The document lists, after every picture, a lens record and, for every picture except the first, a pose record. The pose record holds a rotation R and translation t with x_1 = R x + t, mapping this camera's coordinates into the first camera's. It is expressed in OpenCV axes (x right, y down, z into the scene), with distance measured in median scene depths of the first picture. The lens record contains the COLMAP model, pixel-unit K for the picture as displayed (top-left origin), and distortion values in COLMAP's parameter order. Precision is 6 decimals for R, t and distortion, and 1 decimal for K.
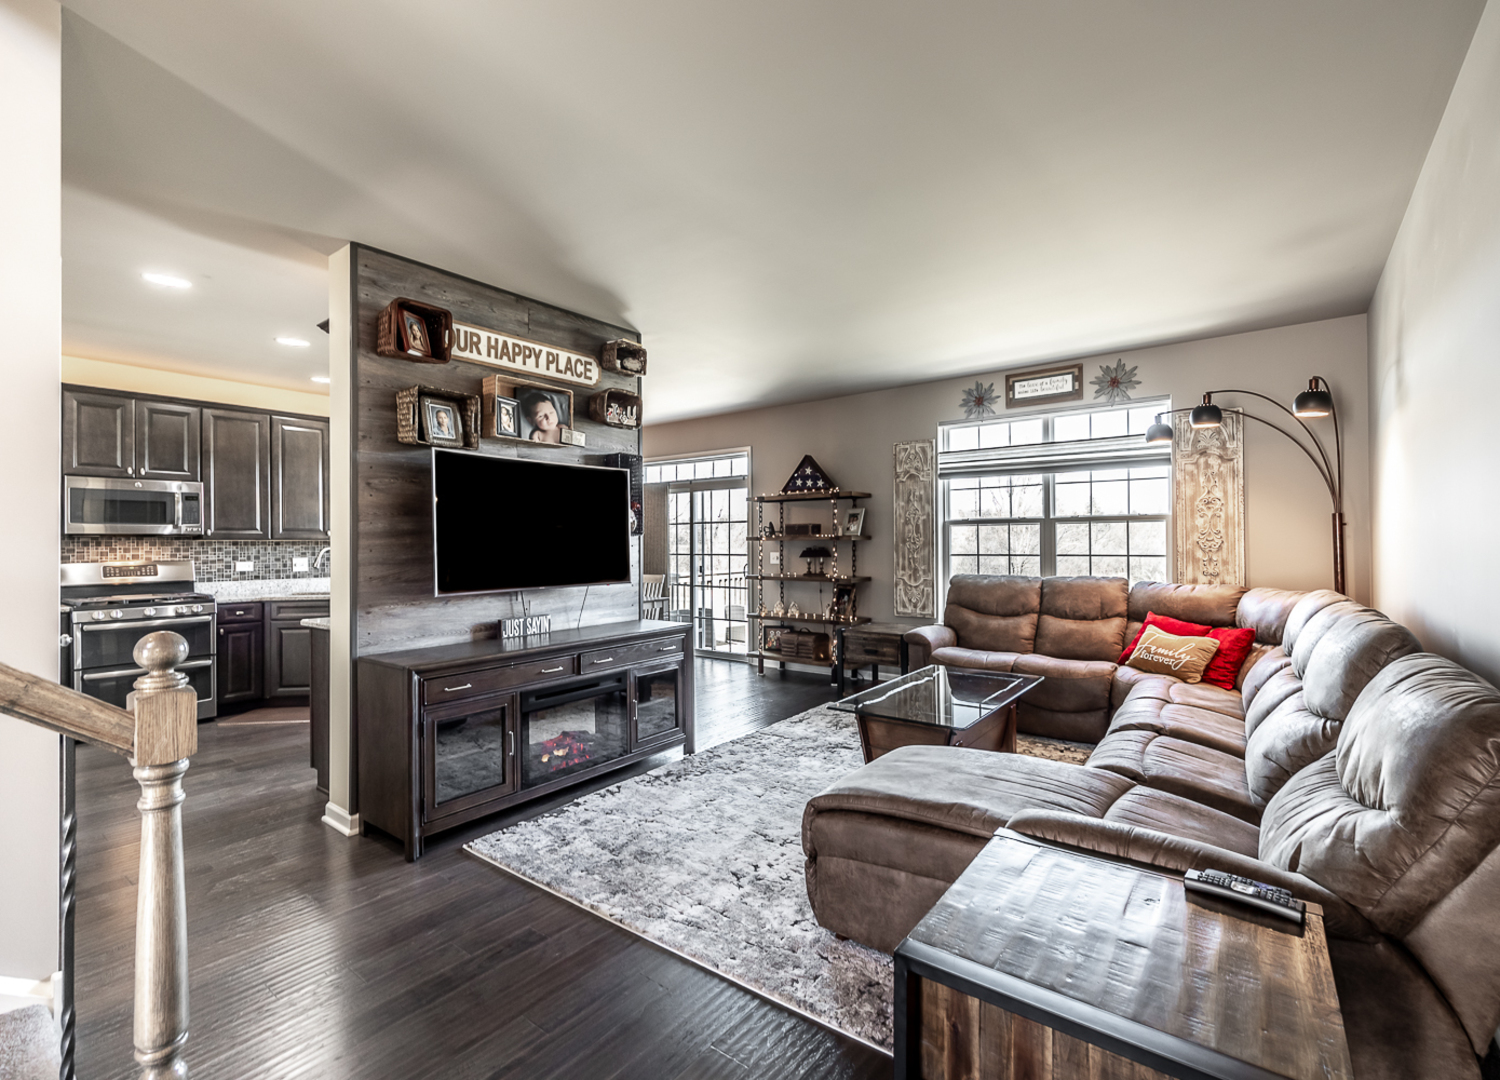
lens RADIAL K [[664.3, 0, 727.0], [0, 664.3, 538.1], [0, 0, 1]] dist [0.002167, 0.000385]
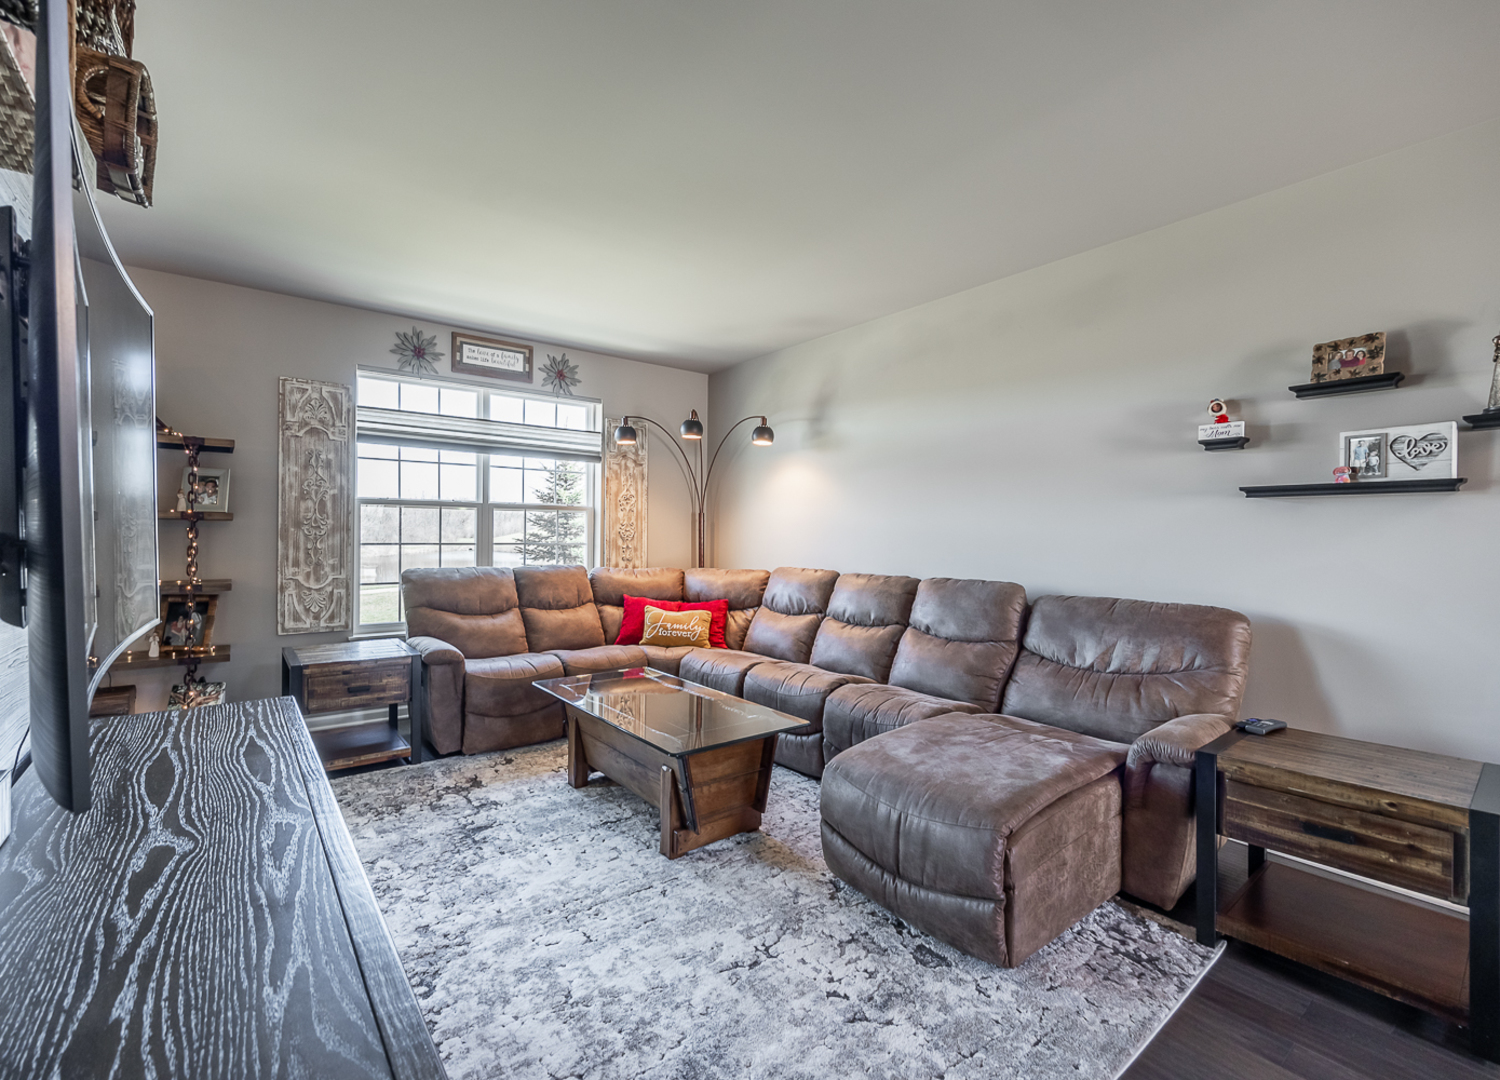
lens RADIAL K [[664.3, 0, 727.0], [0, 664.3, 538.1], [0, 0, 1]] dist [0.002167, 0.000385]
pose [[0.255735, 0.002580, 0.966744, -0.327344], [-0.024070, 0.999703, 0.003699, 0.006937], [-0.966447, -0.024216, 0.255721, 0.463795]]
